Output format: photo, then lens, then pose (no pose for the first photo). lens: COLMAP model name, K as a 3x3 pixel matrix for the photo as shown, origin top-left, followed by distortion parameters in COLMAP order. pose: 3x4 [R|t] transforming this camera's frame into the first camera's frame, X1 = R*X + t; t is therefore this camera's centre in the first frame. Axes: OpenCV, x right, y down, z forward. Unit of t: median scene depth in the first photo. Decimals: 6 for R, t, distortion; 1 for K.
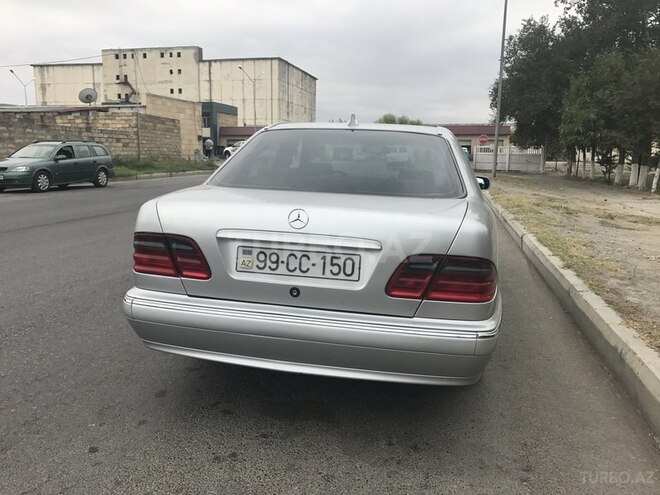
lens RADIAL K [[540.1, 0, 328.3], [0, 540.1, 251.7], [0, 0, 1]] dist [-0.028771, 0.015752]
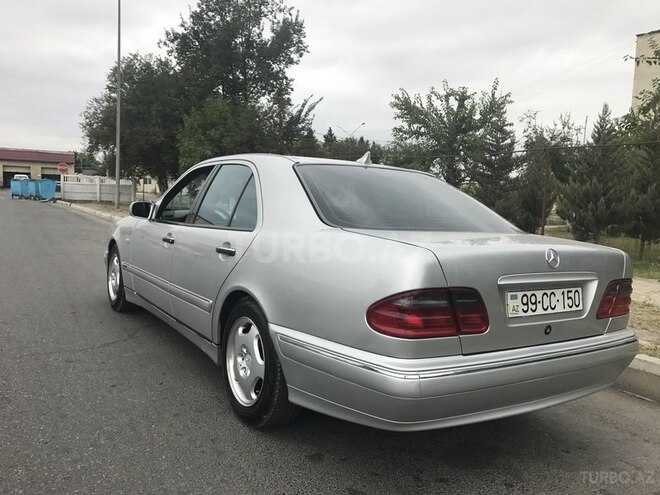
lens RADIAL K [[540.1, 0, 327.6], [0, 540.1, 243.5], [0, 0, 1]] dist [-0.028771, 0.015752]
pose [[0.706644, -0.050022, 0.705799, -1.038000], [0.098761, 0.994706, -0.028382, -0.098367], [-0.700643, 0.089762, 0.707843, 0.512977]]
